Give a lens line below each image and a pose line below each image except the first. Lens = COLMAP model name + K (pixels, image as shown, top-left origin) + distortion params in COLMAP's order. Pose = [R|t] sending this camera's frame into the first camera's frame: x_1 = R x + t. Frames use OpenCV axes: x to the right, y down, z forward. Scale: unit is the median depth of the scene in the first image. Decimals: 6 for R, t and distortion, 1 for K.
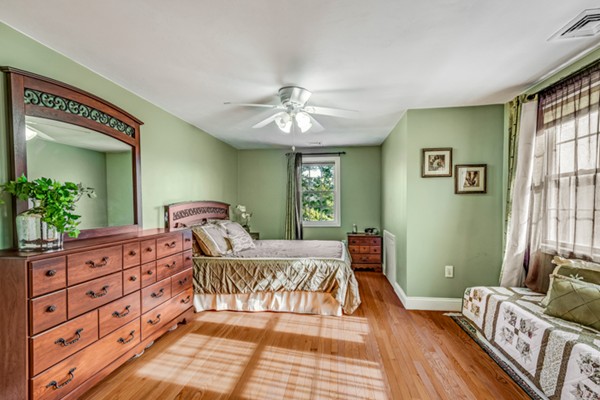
lens RADIAL K [[259.5, 0, 300.5], [0, 259.5, 212.1], [0, 0, 1]] dist [-0.000526, -0.000950]
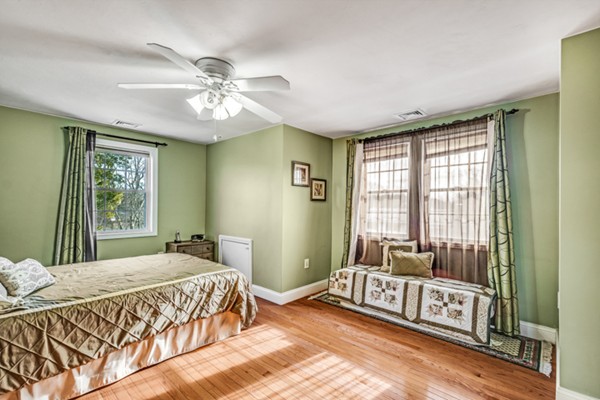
lens RADIAL K [[271.2, 0, 300.8], [0, 271.2, 208.7], [0, 0, 1]] dist [0.008697, -0.000439]
pose [[0.570635, 0.007079, 0.821173, -0.493667], [0.014503, 0.999720, -0.018696, -0.007370], [-0.821076, 0.022578, 0.570373, 0.279251]]
